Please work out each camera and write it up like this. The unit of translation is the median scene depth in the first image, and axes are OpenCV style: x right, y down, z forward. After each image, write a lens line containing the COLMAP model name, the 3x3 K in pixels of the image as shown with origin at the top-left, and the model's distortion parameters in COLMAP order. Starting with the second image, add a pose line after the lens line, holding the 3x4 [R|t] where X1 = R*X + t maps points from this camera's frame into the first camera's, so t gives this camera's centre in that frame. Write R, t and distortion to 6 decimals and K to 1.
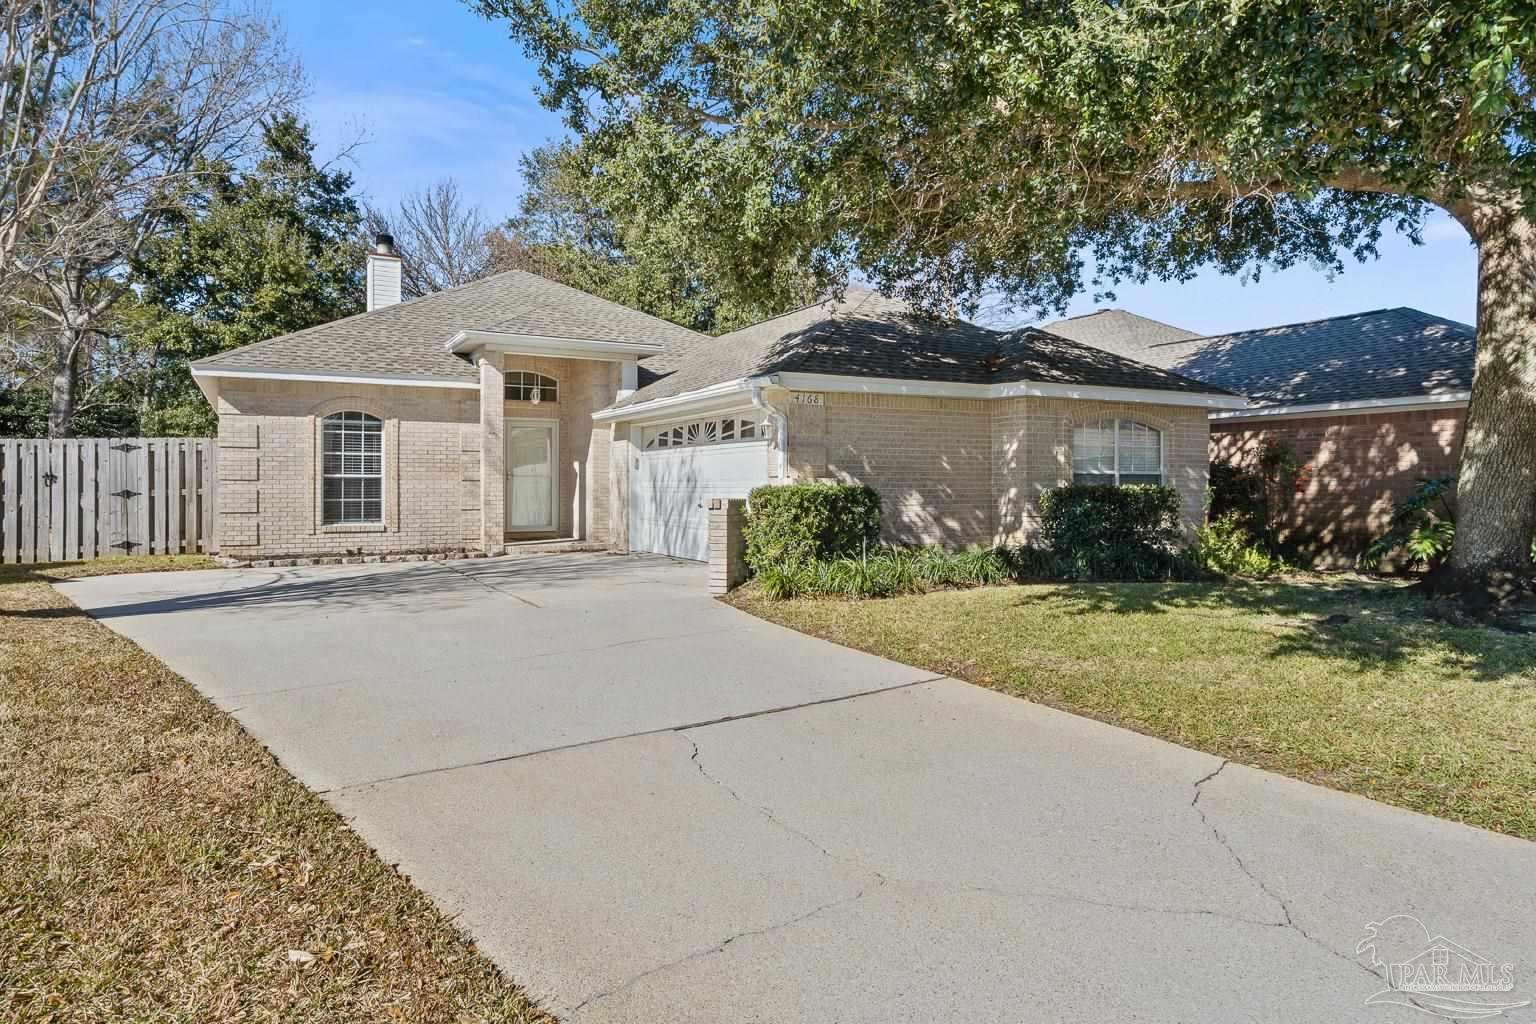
lens RADIAL K [[924.5, 0, 768.0], [0, 924.5, 512.0], [0, 0, 1]] dist [-0.003056, -0.000782]
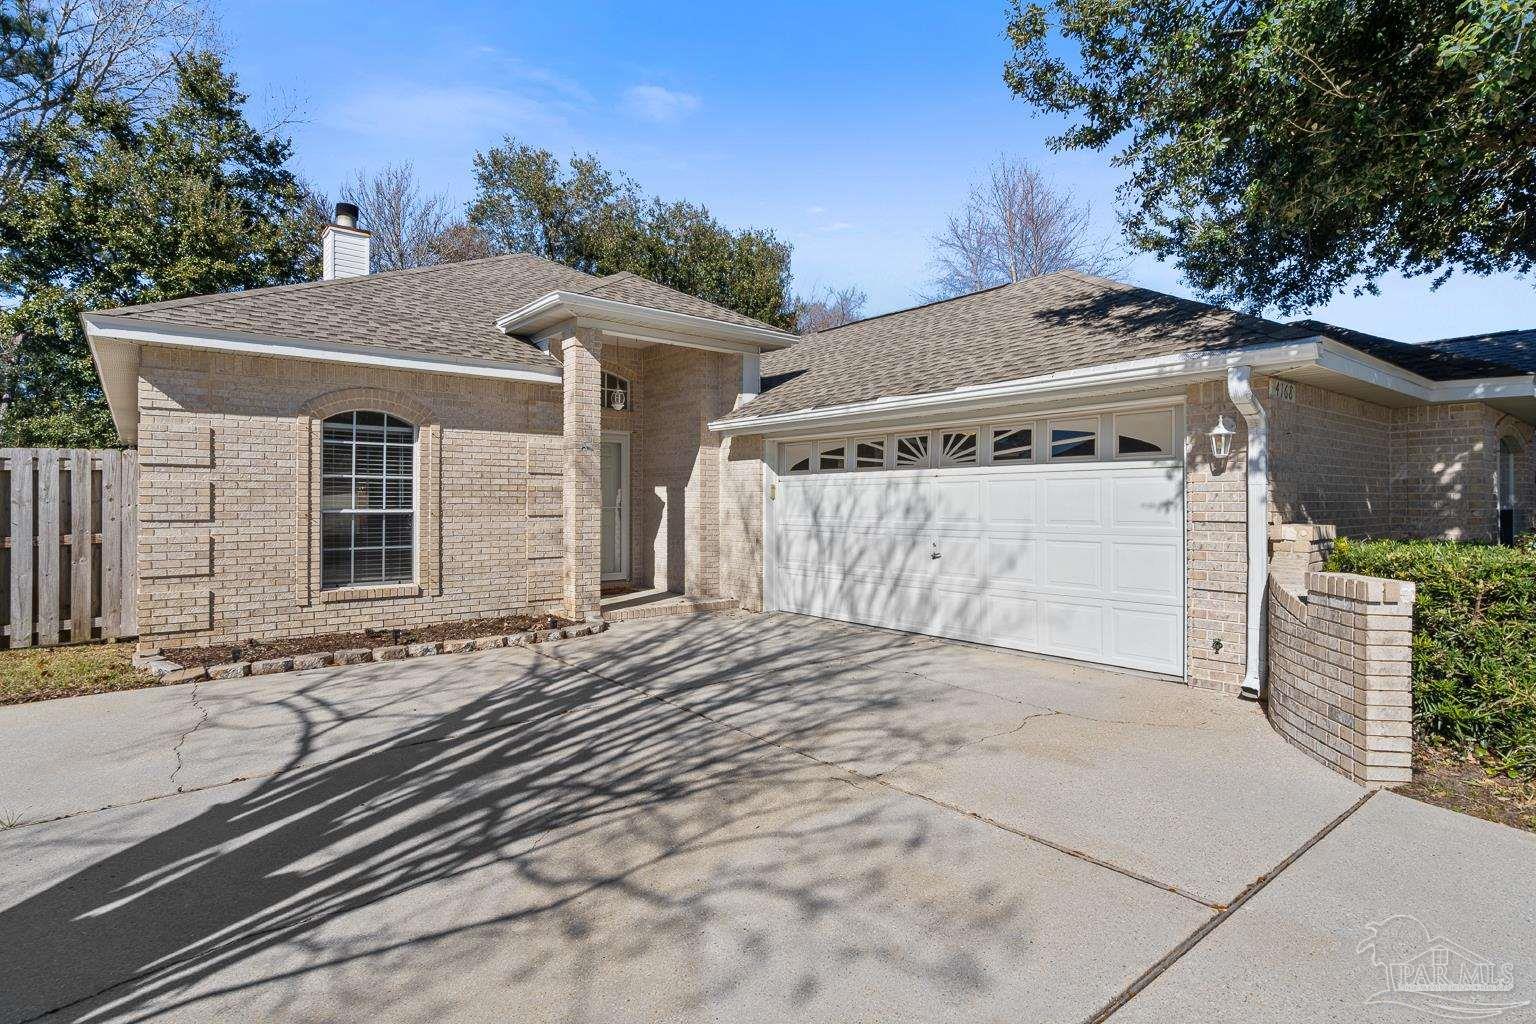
lens RADIAL K [[776.6, 0, 768.0], [0, 776.6, 512.0], [0, 0, 1]] dist [-0.000320, 0.000307]
pose [[0.983554, -0.003212, 0.180585, -0.266890], [0.006151, 0.999858, -0.015715, -0.027617], [-0.180509, 0.016567, 0.983434, 0.406869]]
